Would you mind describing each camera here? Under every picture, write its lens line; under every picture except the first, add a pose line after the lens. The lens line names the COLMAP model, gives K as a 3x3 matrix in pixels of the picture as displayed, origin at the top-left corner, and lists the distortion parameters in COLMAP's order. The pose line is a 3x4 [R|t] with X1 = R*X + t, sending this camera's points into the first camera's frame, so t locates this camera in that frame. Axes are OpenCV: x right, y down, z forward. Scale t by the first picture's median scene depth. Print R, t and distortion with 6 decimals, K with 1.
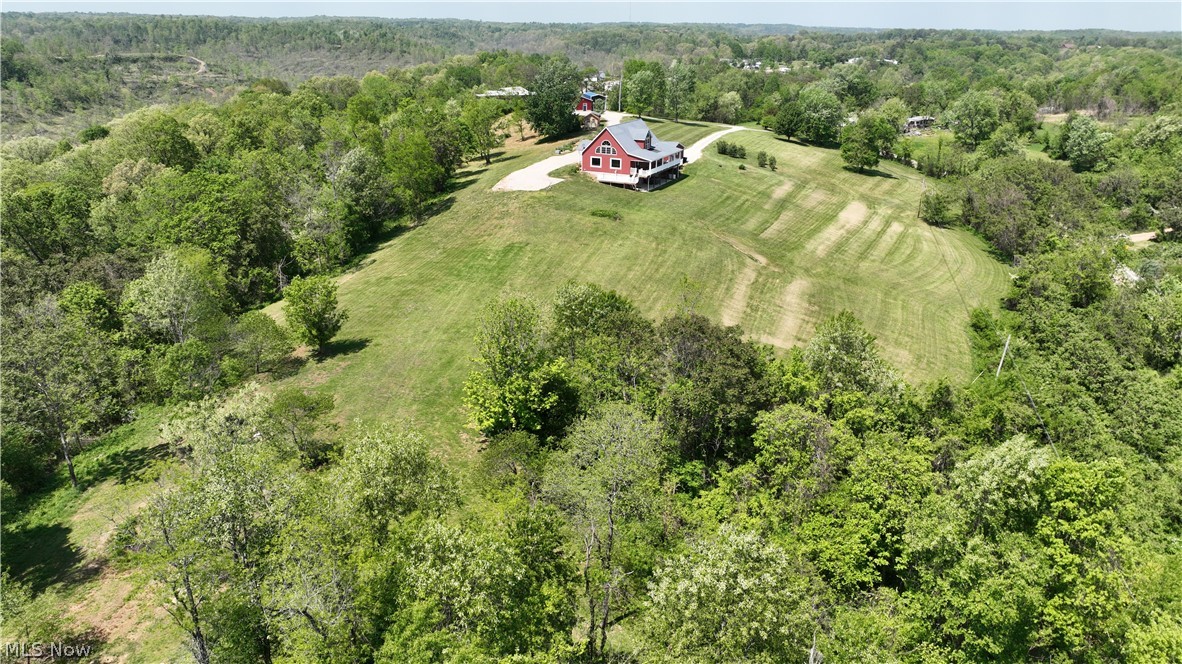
lens RADIAL K [[833.4, 0, 588.3], [0, 833.4, 332.4], [0, 0, 1]] dist [0.011245, 0.001122]
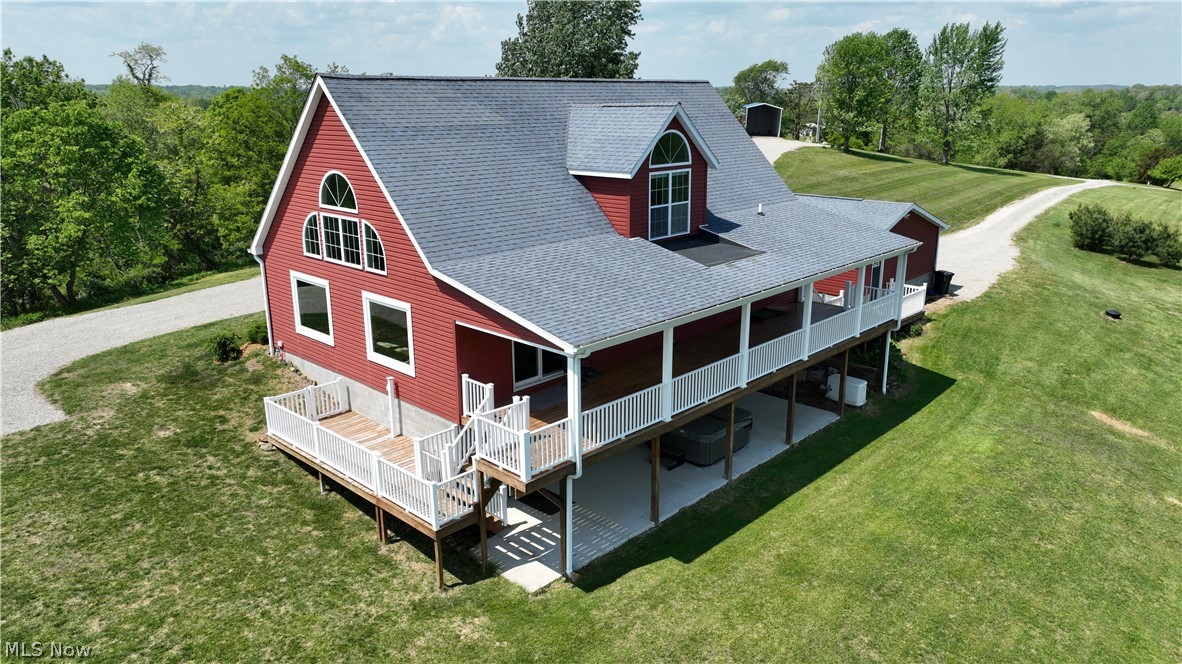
lens RADIAL K [[833.4, 0, 593.5], [0, 833.4, 328.6], [0, 0, 1]] dist [0.011245, 0.001122]
pose [[0.951730, 0.072421, -0.298272, 0.098302], [-0.095364, 0.993442, -0.063081, -0.178273], [0.291747, 0.088481, 0.952394, 0.788513]]
